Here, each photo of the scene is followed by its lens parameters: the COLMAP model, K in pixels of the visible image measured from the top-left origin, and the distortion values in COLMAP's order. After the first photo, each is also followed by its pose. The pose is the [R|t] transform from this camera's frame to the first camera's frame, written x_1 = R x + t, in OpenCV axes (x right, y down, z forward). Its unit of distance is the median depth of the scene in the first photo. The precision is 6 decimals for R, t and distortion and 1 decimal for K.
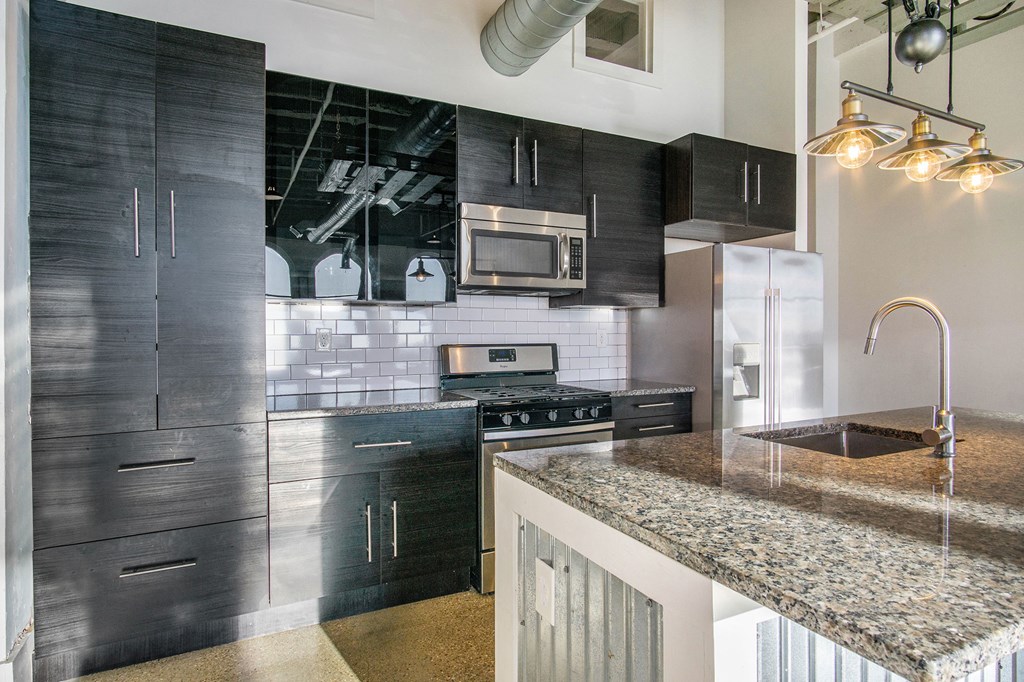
lens RADIAL K [[559.5, 0, 515.0], [0, 559.5, 334.1], [0, 0, 1]] dist [-0.019281, 0.014196]
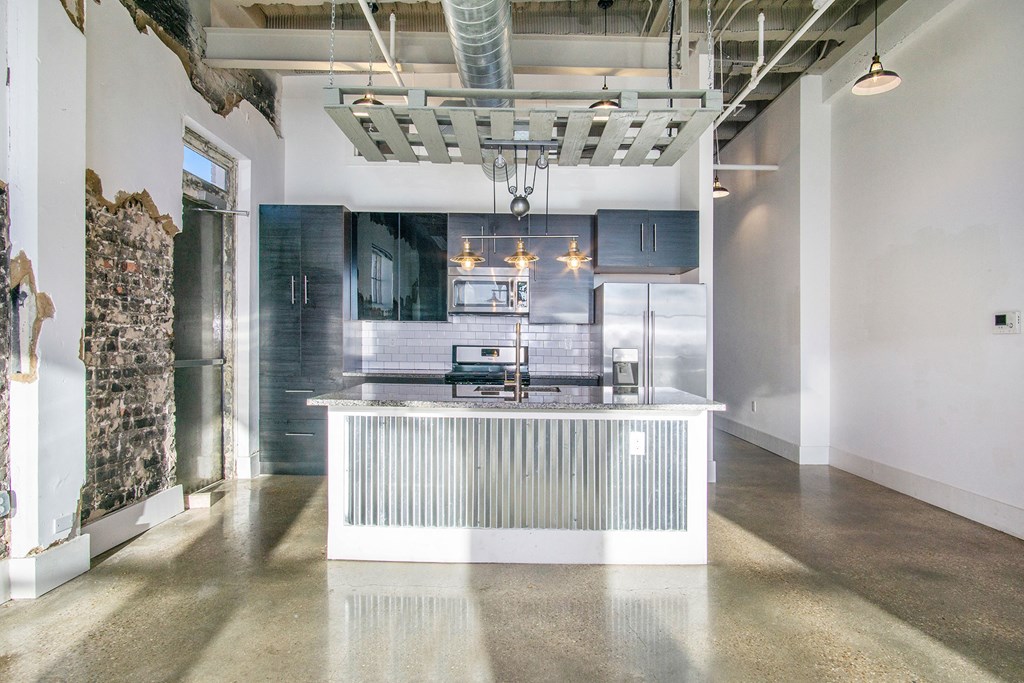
lens RADIAL K [[556.1, 0, 512.0], [0, 556.1, 341.5], [0, 0, 1]] dist [0.000875, 0.000375]
pose [[0.898233, 0.016437, -0.439212, 0.798080], [-0.021334, 0.999753, -0.006214, 0.014734], [0.439002, 0.014952, 0.898362, -0.487960]]
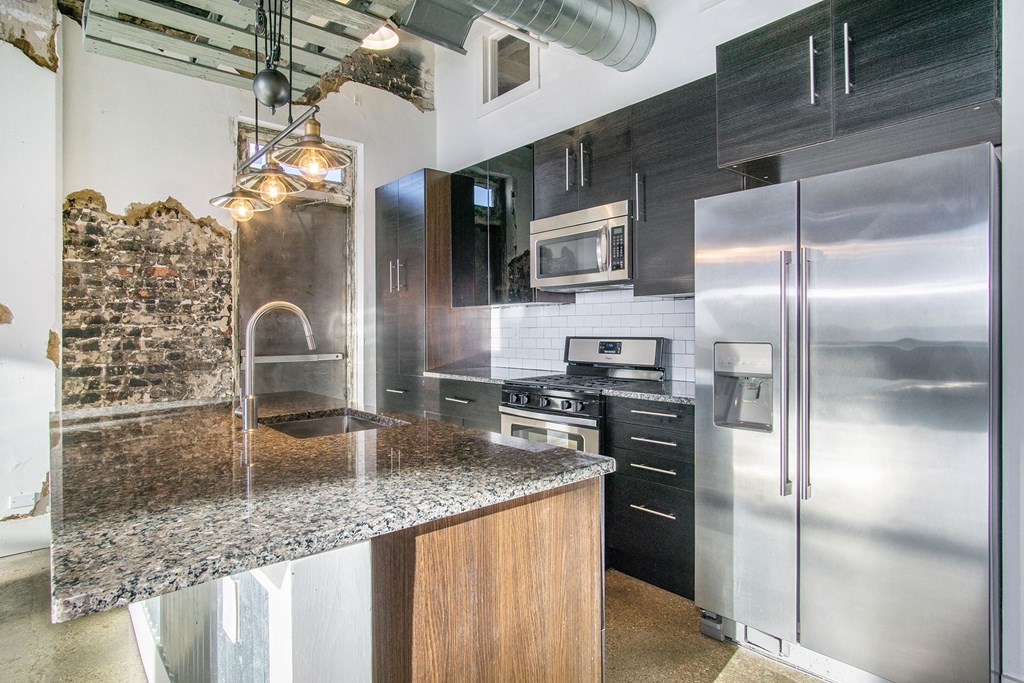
lens RADIAL K [[559.5, 0, 515.0], [0, 559.5, 334.6], [0, 0, 1]] dist [-0.019281, 0.014196]
pose [[0.254031, 0.014674, -0.967085, 0.981241], [0.003873, 0.999861, 0.016189, -0.004228], [0.967188, -0.007858, 0.253939, 0.583715]]
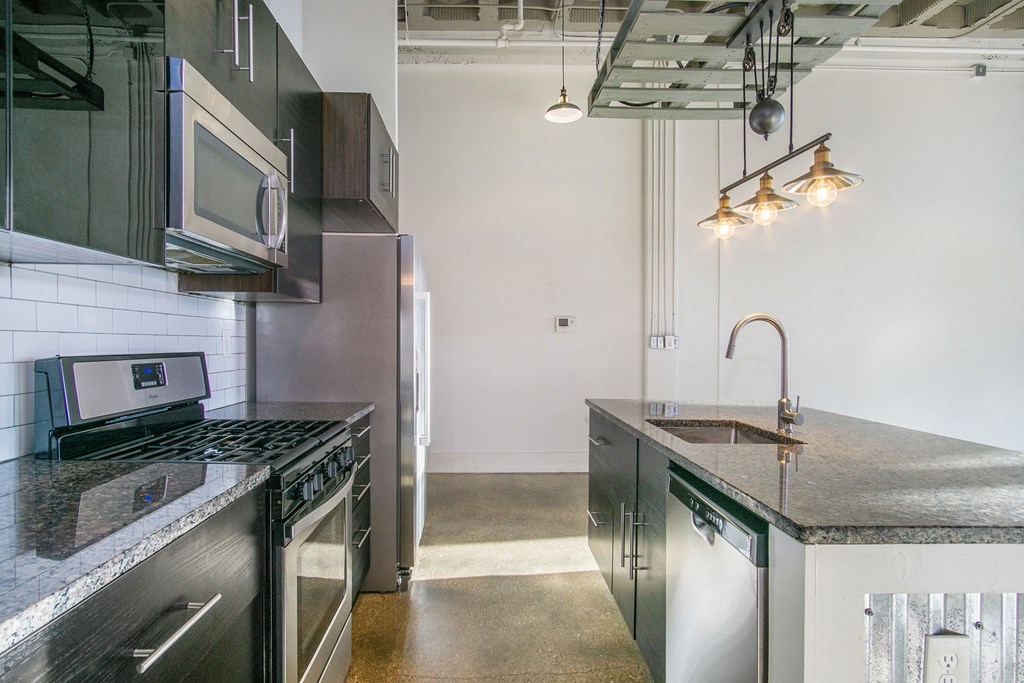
lens RADIAL K [[576.9, 0, 512.0], [0, 576.9, 341.5], [0, 0, 1]] dist [0.002115, 0.004374]
pose [[0.414300, 0.004572, 0.910129, -0.379331], [-0.011048, 0.999939, 0.000006, 0.002380], [-0.910073, -0.010057, 0.414325, 0.493786]]
